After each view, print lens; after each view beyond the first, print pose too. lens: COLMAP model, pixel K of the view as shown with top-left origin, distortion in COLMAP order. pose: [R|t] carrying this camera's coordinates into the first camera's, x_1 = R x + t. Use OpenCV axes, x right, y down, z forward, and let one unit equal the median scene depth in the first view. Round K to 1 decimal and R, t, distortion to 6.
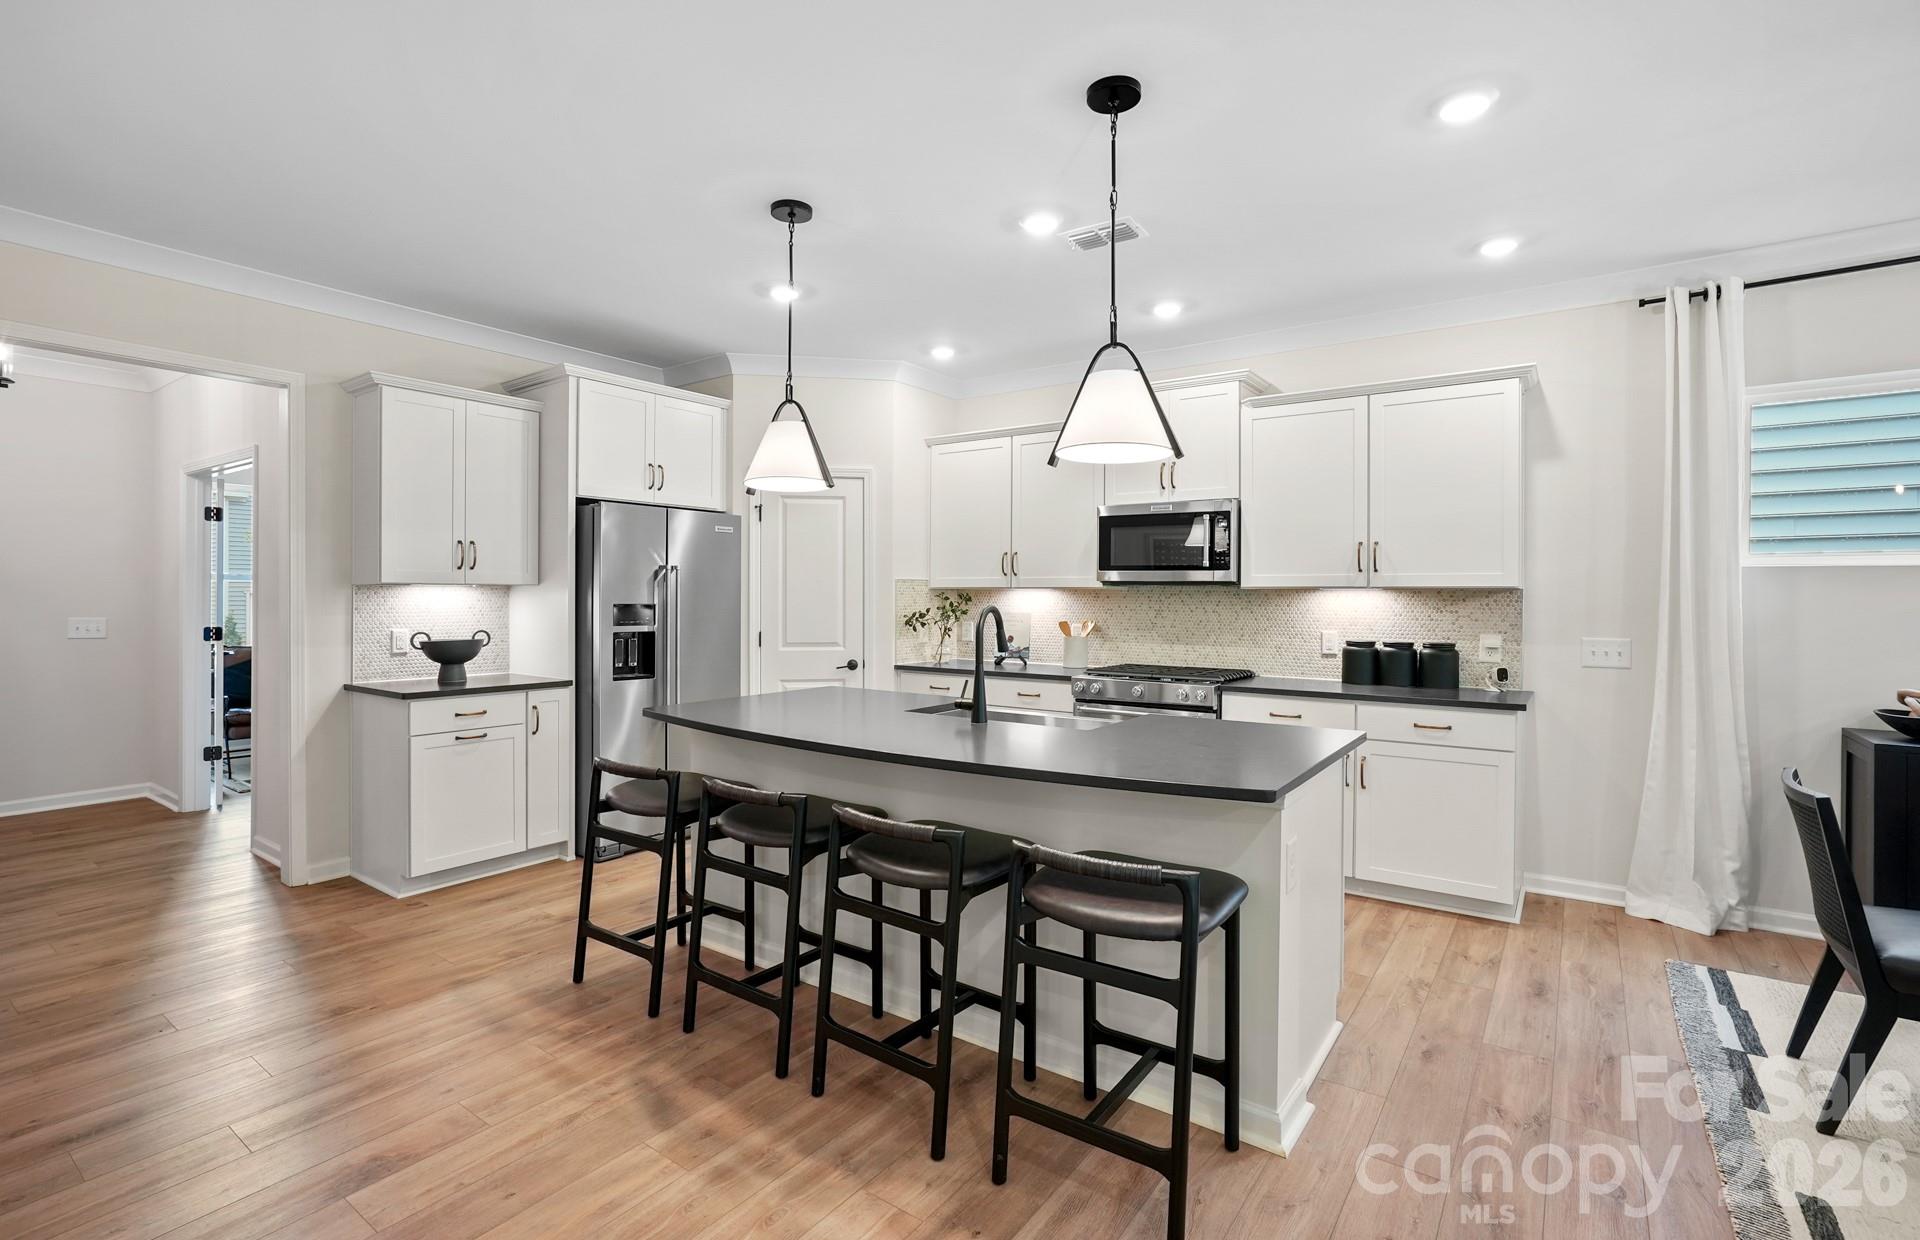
lens RADIAL K [[879.0, 0, 956.4], [0, 879.0, 604.2], [0, 0, 1]] dist [-0.002089, 0.001225]
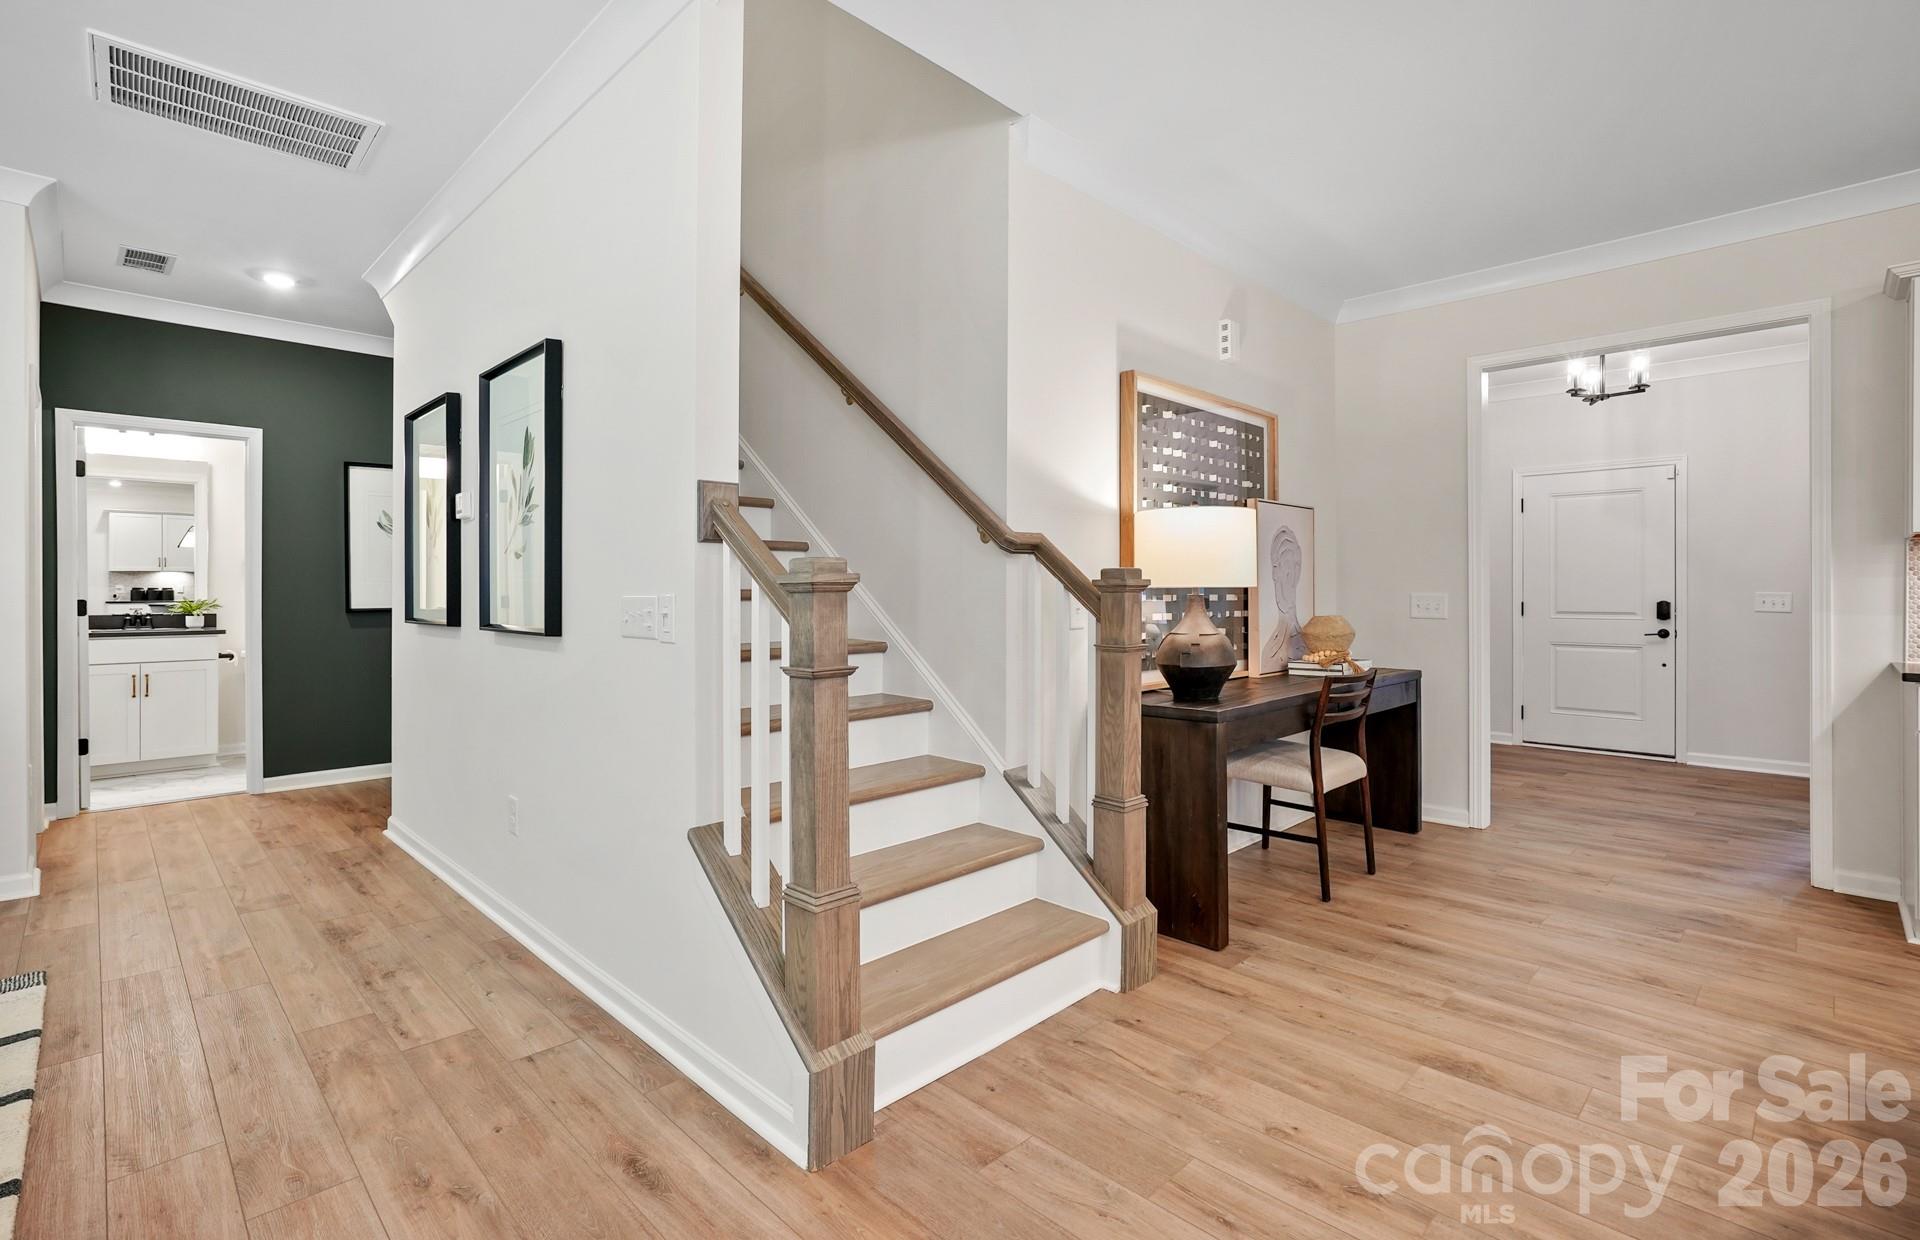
lens RADIAL K [[879.0, 0, 952.2], [0, 879.0, 605.0], [0, 0, 1]] dist [-0.002089, 0.001225]
pose [[-0.165494, 0.009076, -0.986169, 0.214189], [-0.011644, 0.999870, 0.011156, 0.034428], [0.986142, 0.013329, -0.165367, 0.247402]]
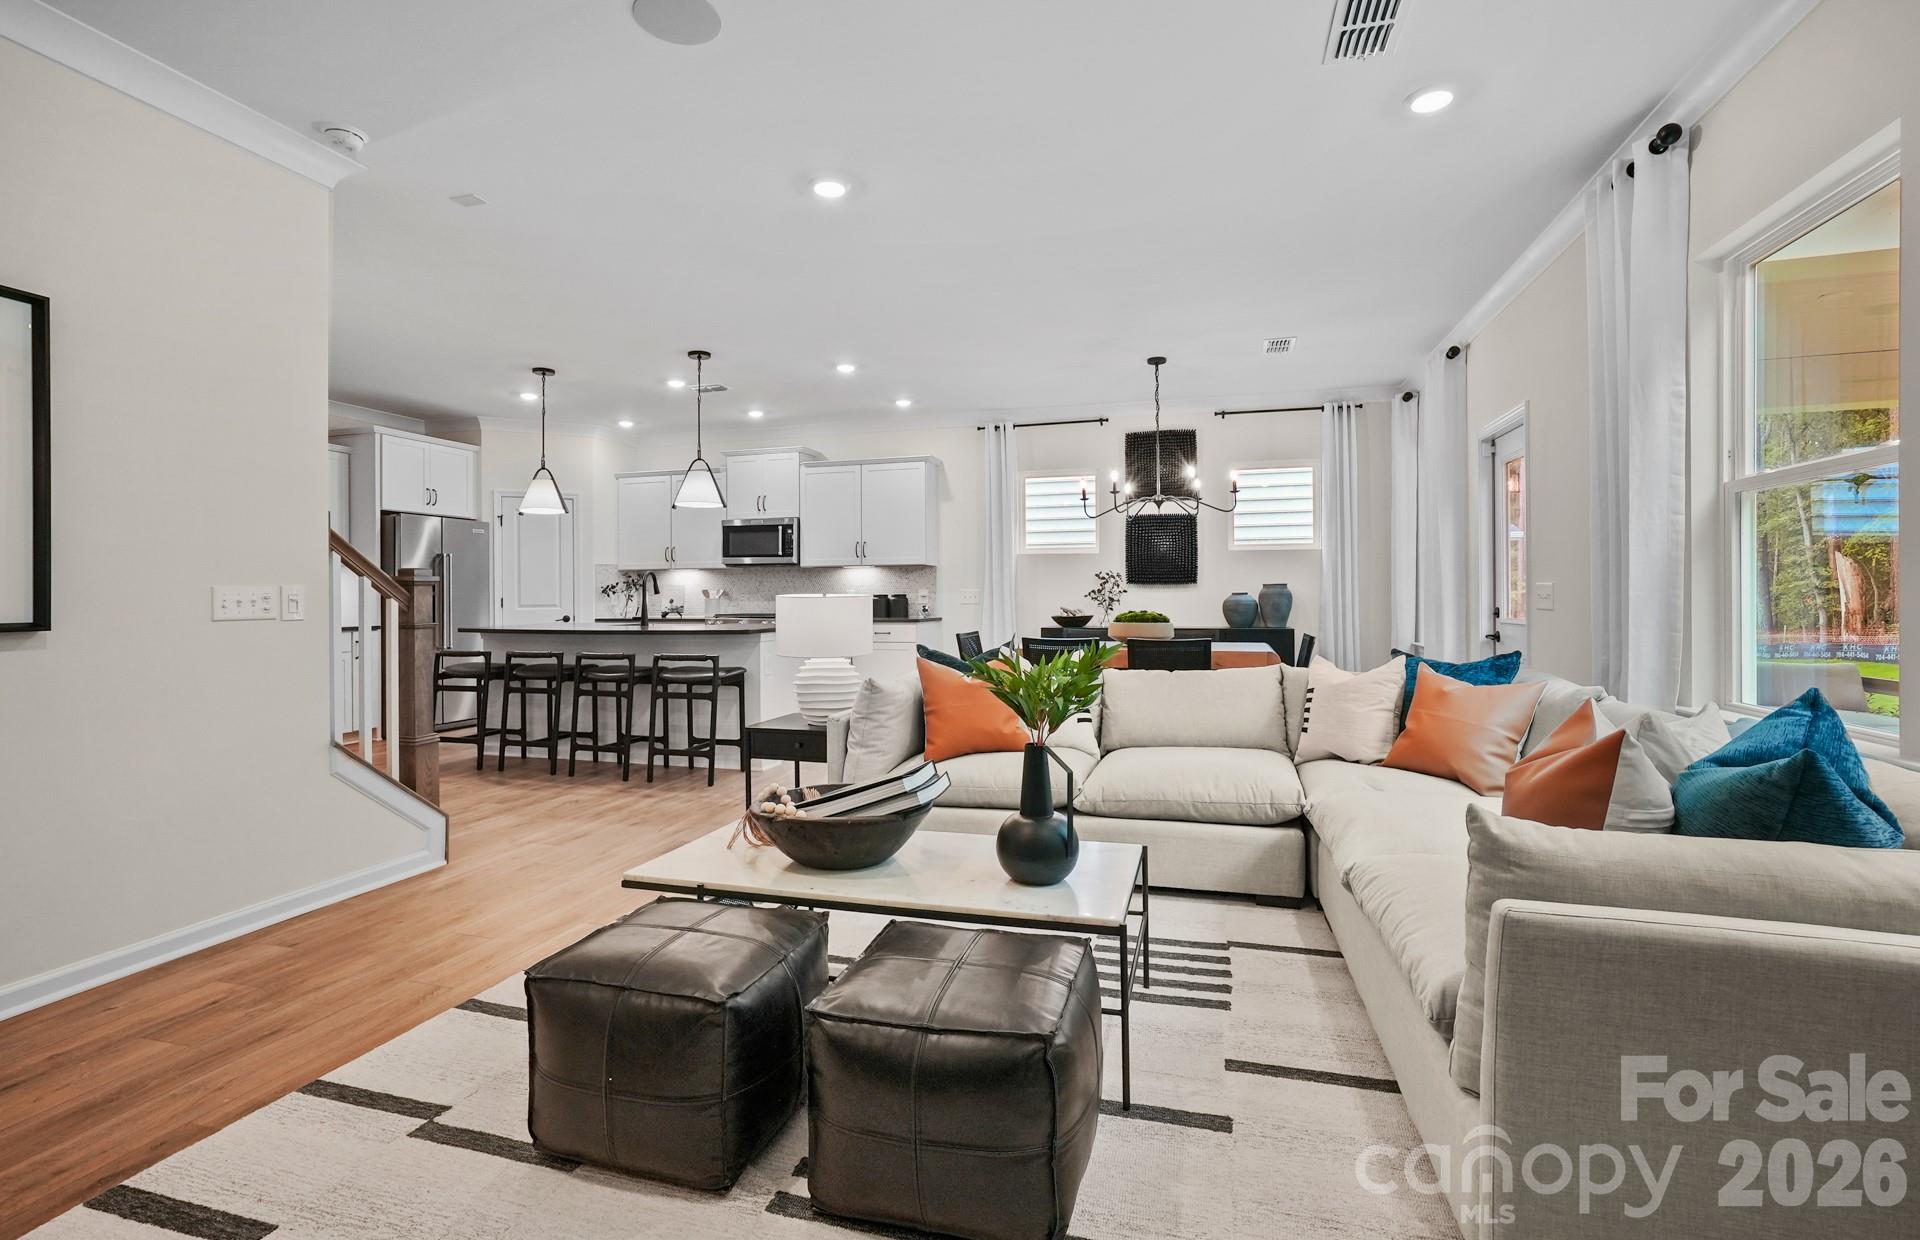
lens RADIAL K [[879.0, 0, 920.4], [0, 879.0, 586.5], [0, 0, 1]] dist [-0.002089, 0.001225]
pose [[0.953913, -0.008301, 0.299969, 0.016079], [0.013988, 0.999761, -0.016815, 0.055603], [-0.299758, 0.020236, 0.953801, -0.795902]]
